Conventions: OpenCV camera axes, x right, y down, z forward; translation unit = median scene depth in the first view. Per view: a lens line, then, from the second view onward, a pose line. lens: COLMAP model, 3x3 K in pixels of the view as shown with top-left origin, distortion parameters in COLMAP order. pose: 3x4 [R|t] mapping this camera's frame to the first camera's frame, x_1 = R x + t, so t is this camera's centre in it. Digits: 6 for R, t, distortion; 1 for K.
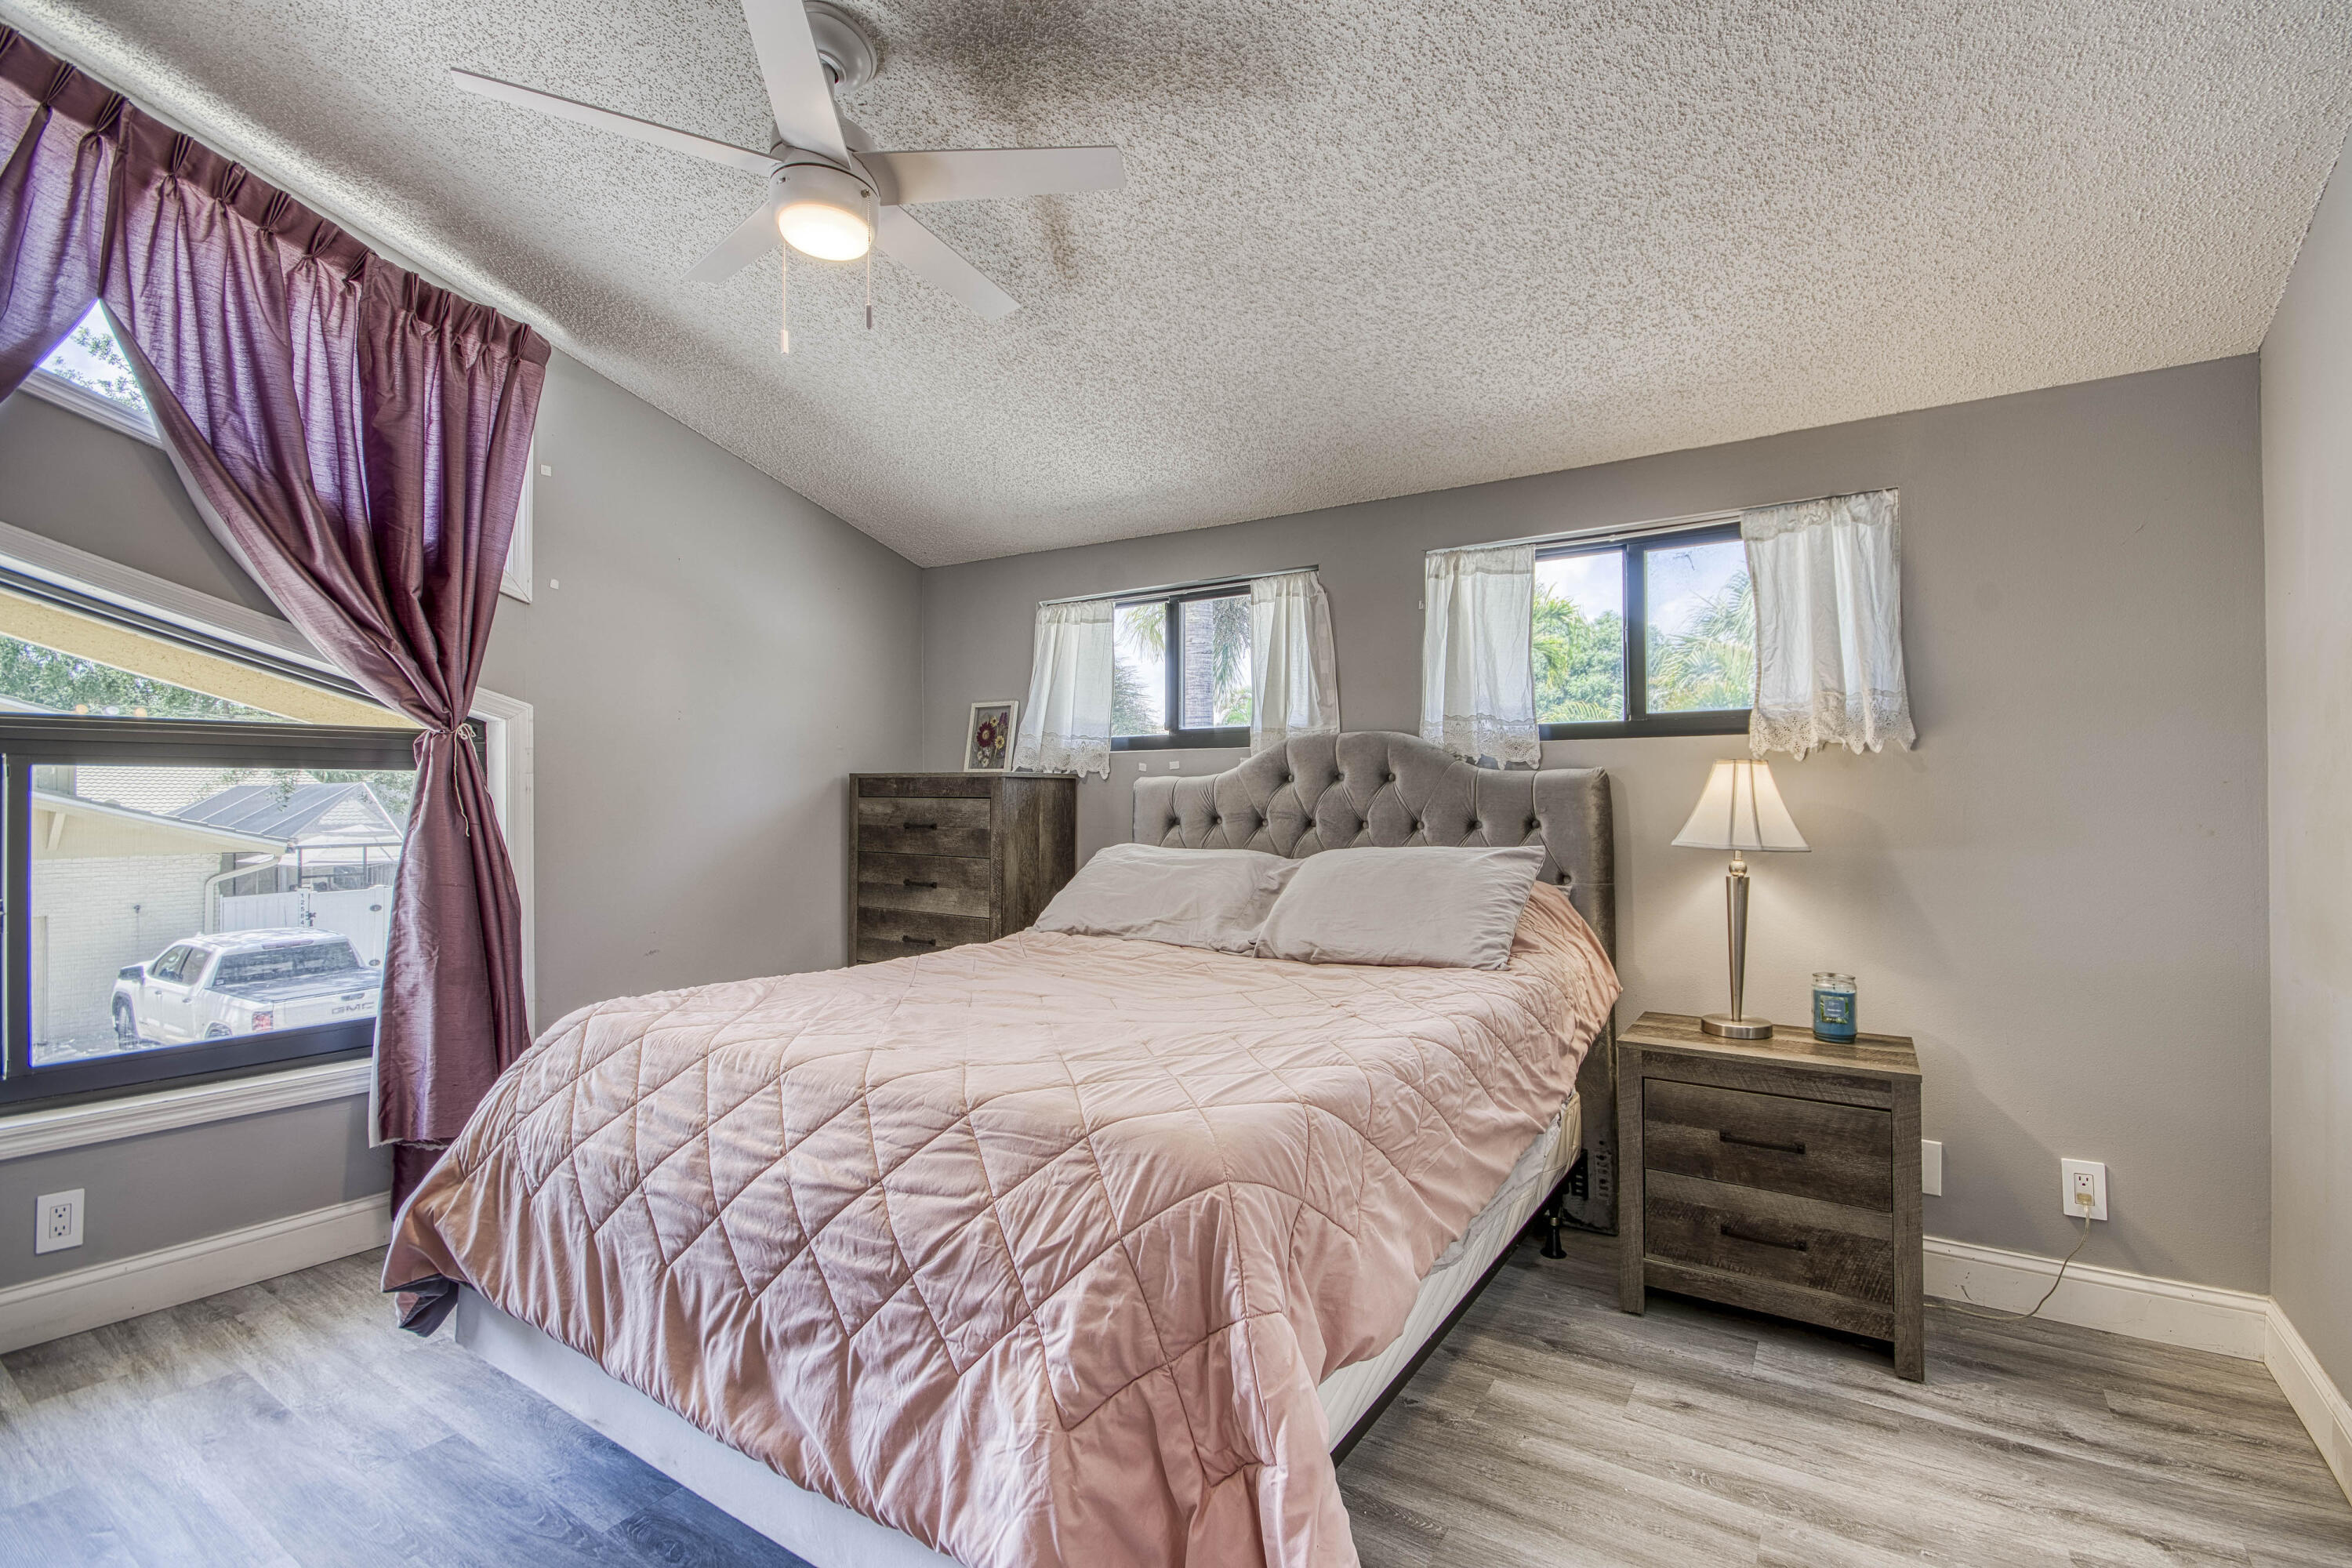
lens RADIAL K [[1043.7, 0, 1182.5], [0, 1043.7, 786.7], [0, 0, 1]] dist [0.000433, -0.002122]
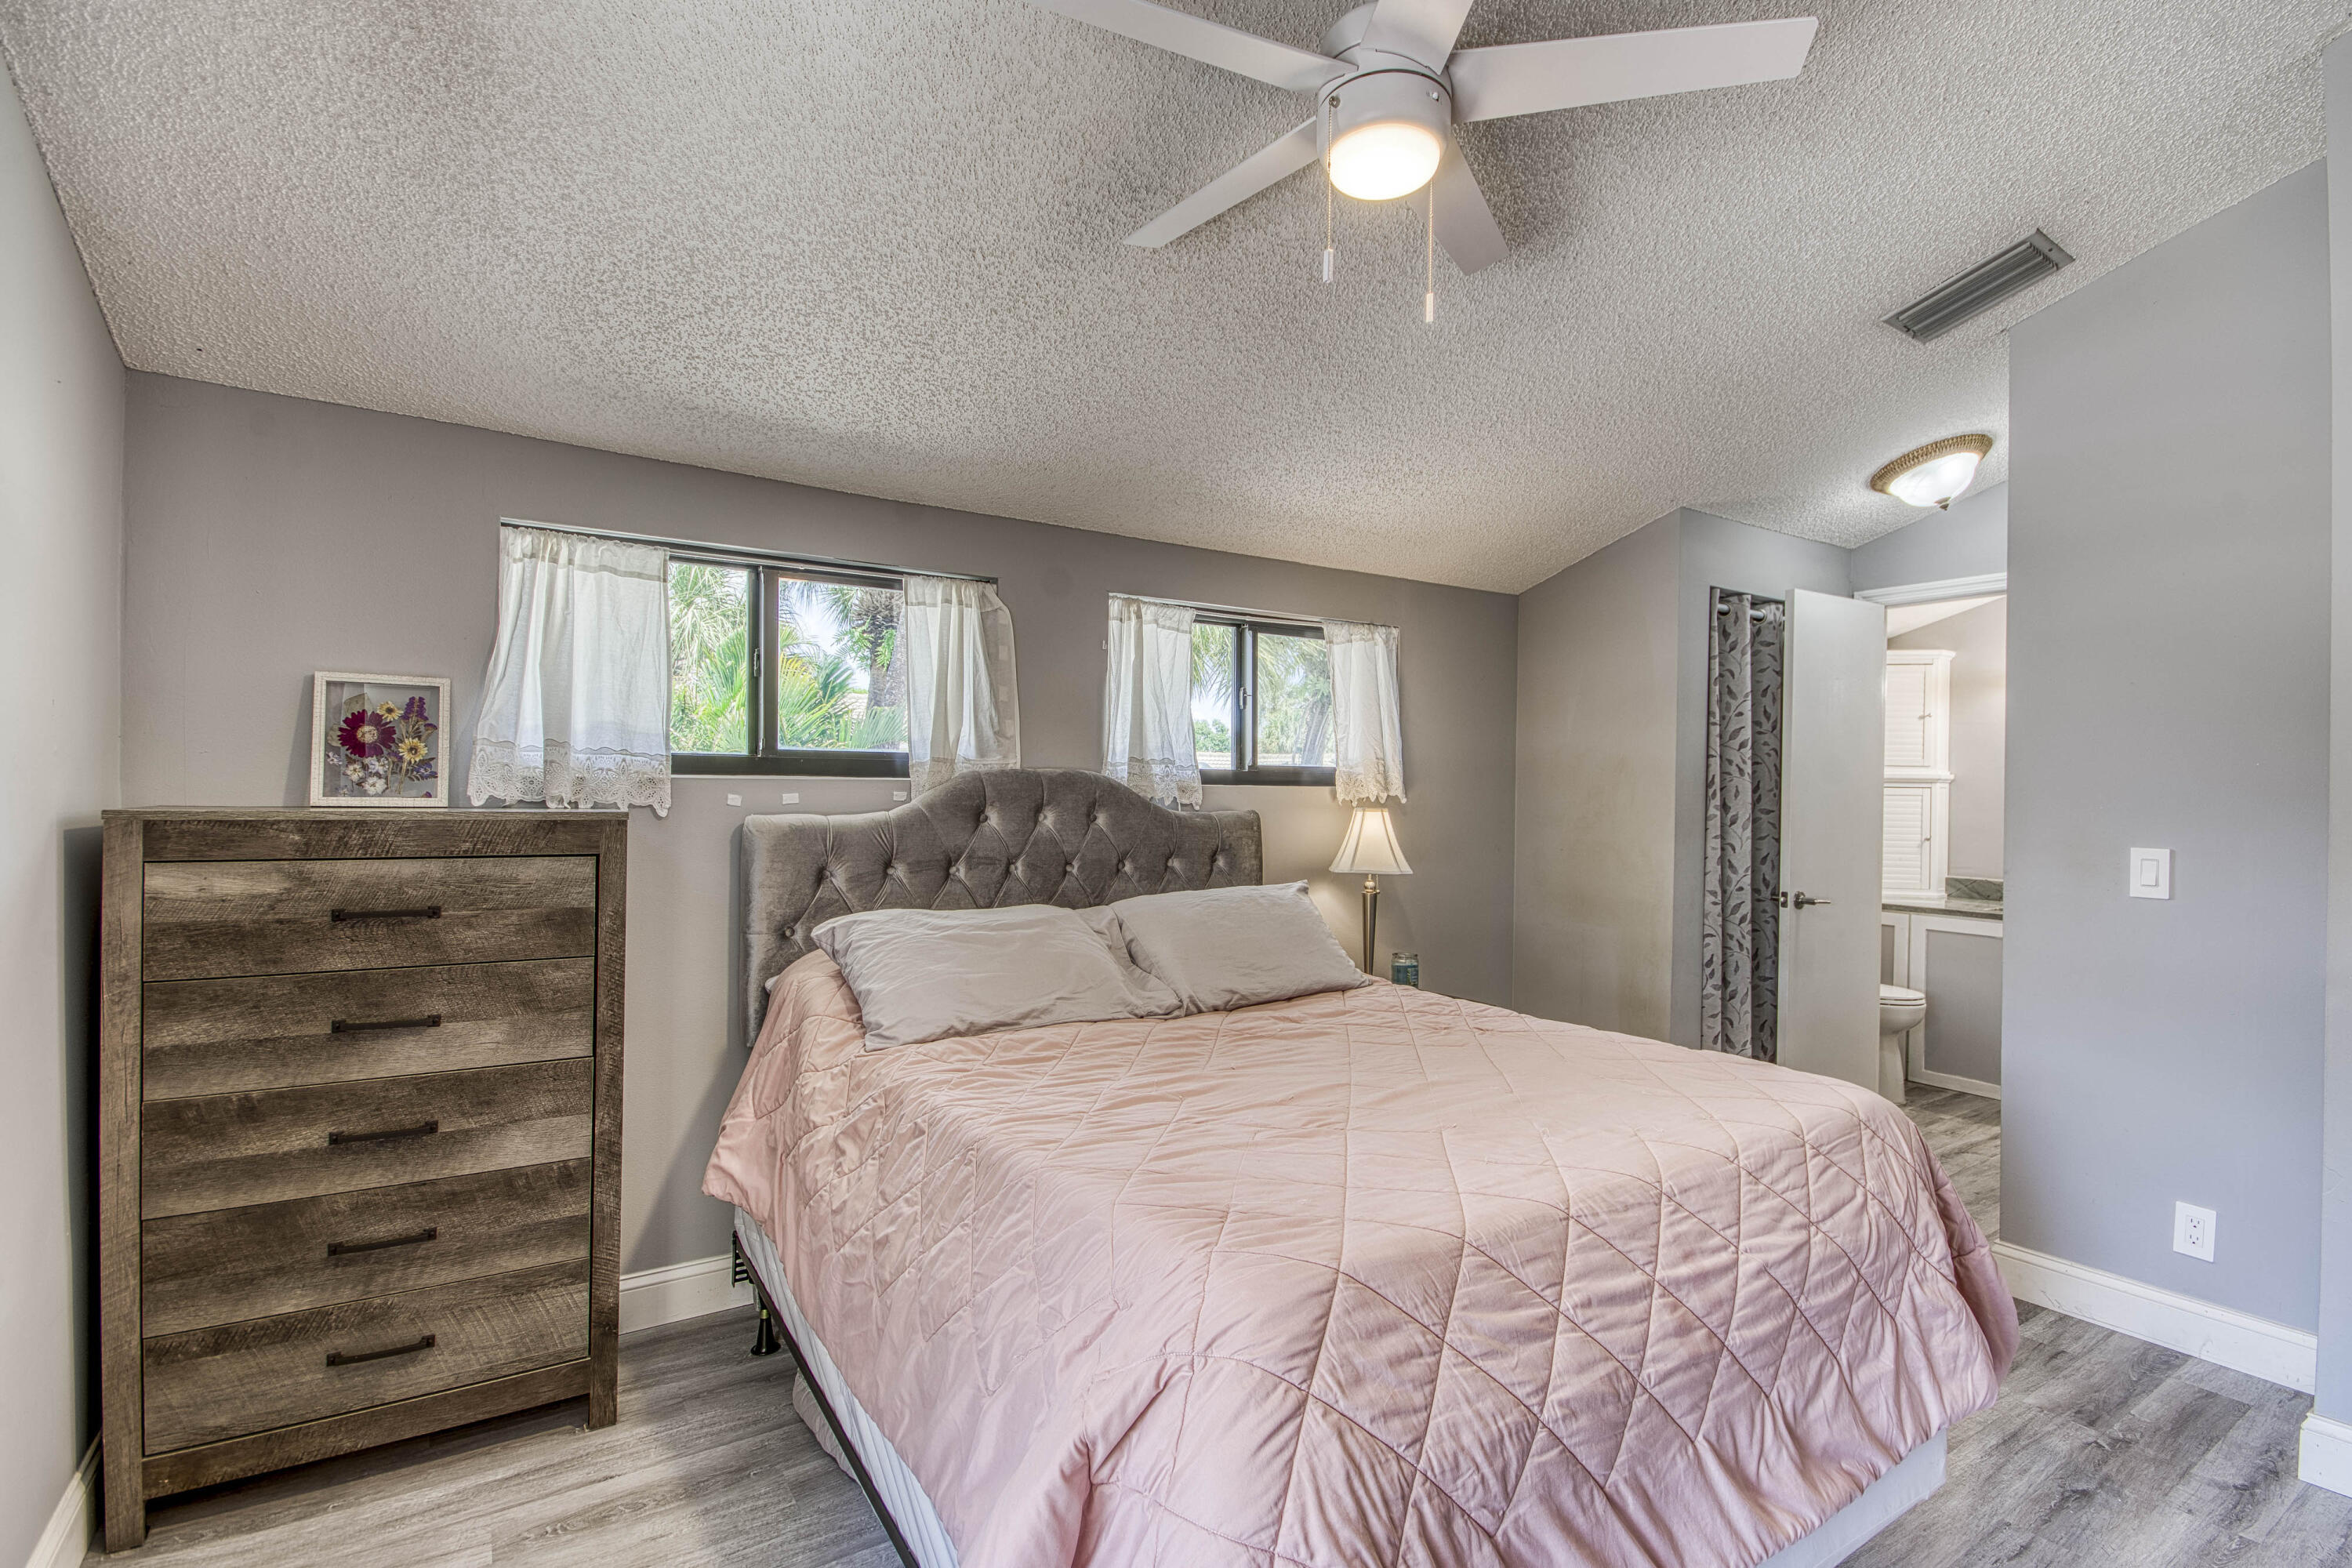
lens RADIAL K [[1130.4, 0, 1188.7], [0, 1130.4, 787.7], [0, 0, 1]] dist [-0.004921, -0.000273]
pose [[0.394766, 0.004772, 0.918769, -0.683155], [-0.017645, 0.999841, 0.002388, -0.037542], [-0.918612, -0.017155, 0.394788, 0.457420]]
